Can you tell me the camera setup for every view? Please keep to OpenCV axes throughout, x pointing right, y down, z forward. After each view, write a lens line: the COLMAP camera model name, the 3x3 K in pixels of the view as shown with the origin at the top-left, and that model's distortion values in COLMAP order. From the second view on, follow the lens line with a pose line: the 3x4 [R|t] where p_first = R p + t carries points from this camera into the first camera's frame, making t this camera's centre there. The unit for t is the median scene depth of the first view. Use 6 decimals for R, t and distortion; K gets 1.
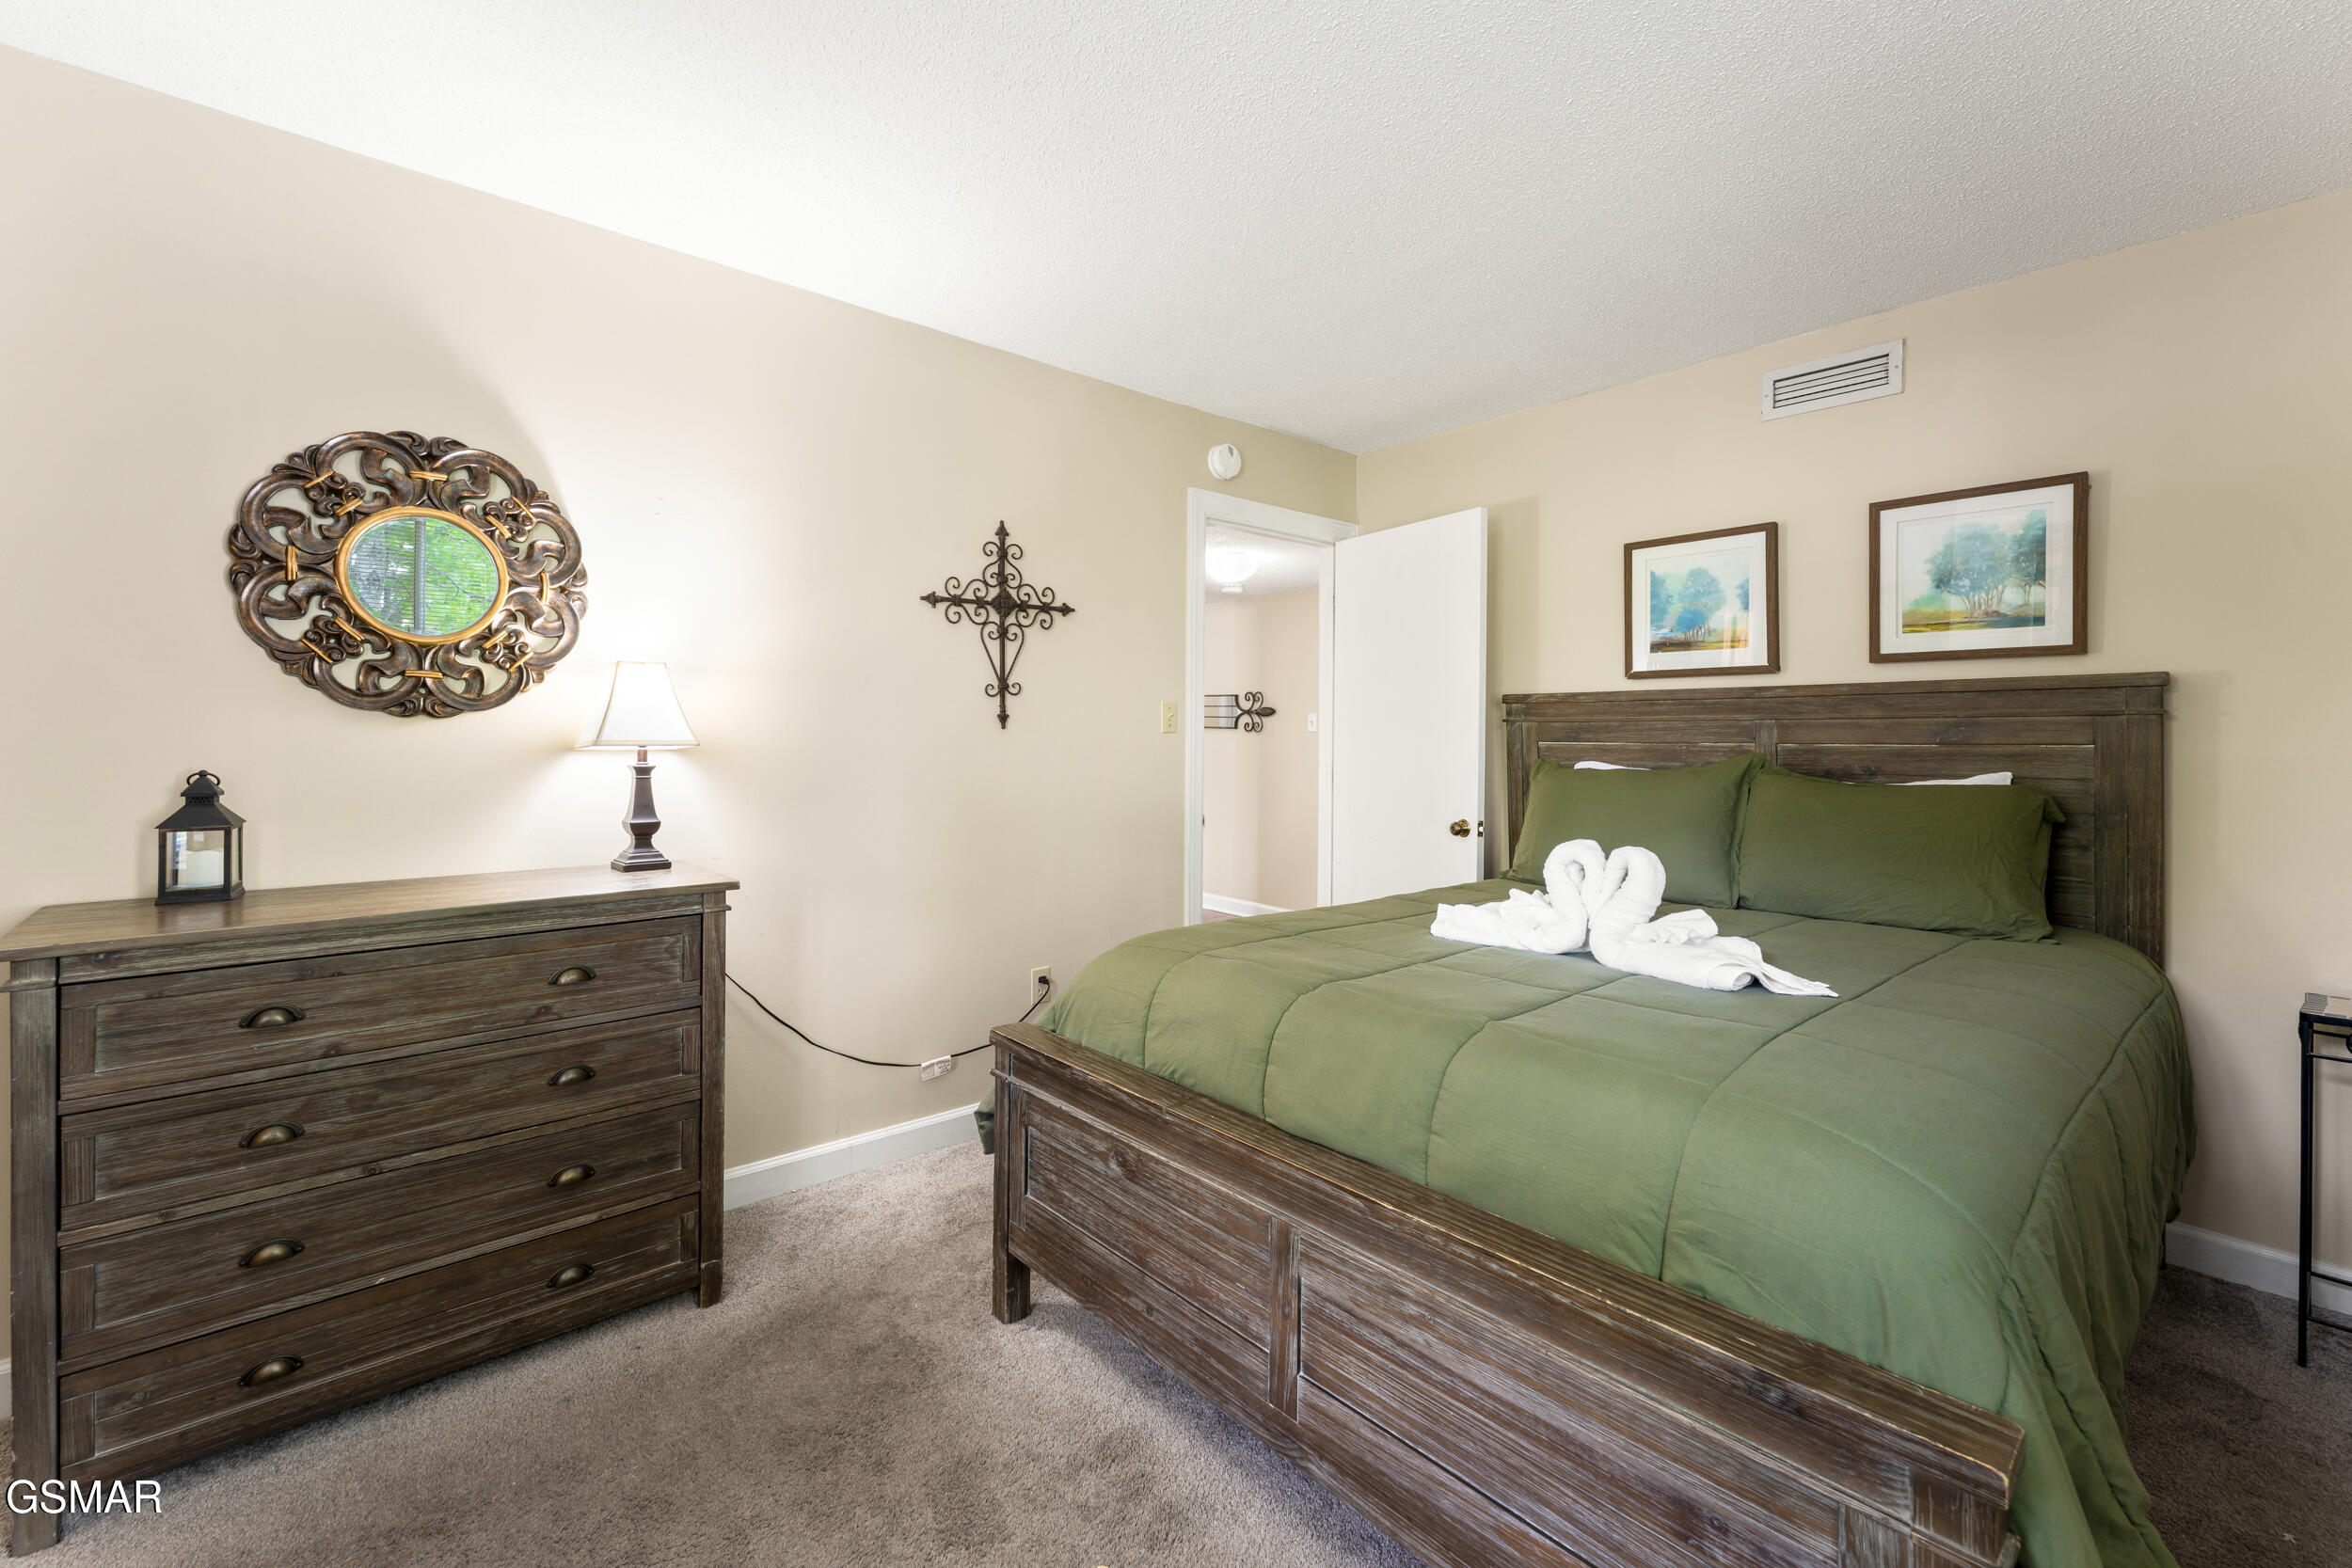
lens RADIAL K [[949.6, 0, 1185.6], [0, 949.6, 730.1], [0, 0, 1]] dist [-0.002491, -0.000924]
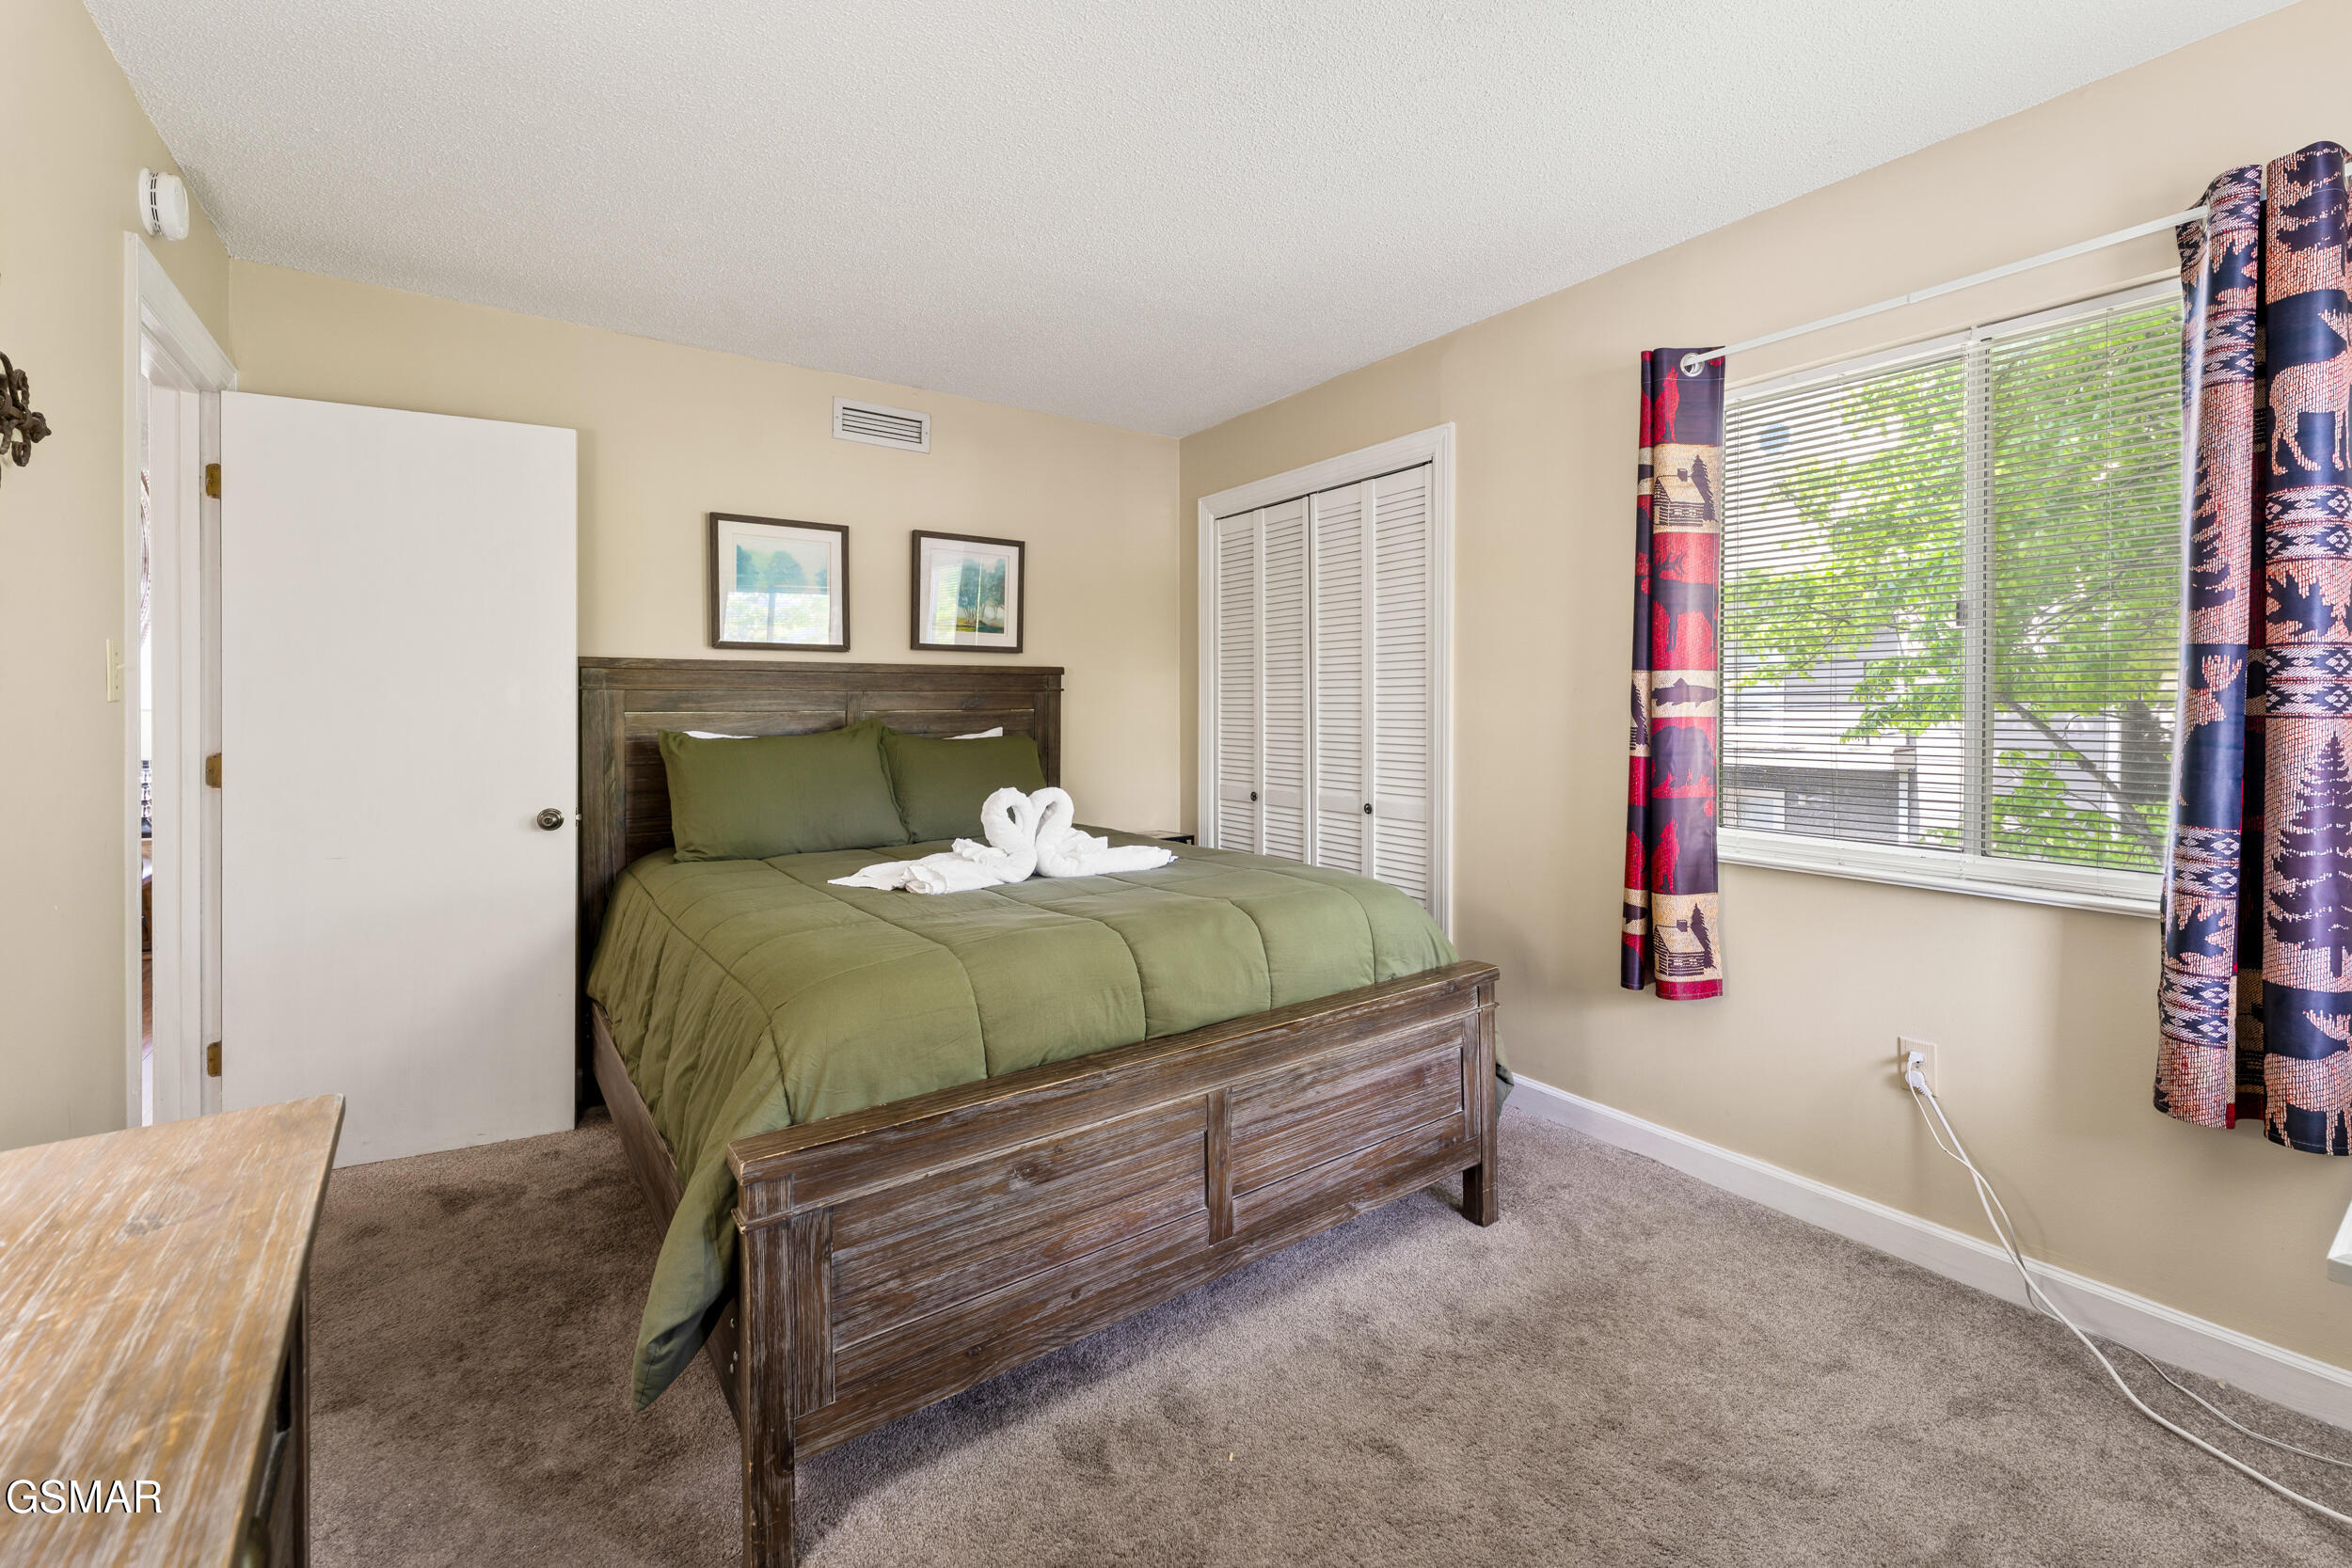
lens RADIAL K [[949.6, 0, 1208.9], [0, 949.6, 727.0], [0, 0, 1]] dist [-0.002491, -0.000924]
pose [[0.110691, -0.024515, 0.993552, -0.904607], [-0.000837, 0.999693, 0.024760, 0.007736], [-0.993854, -0.003572, 0.110637, 0.705818]]
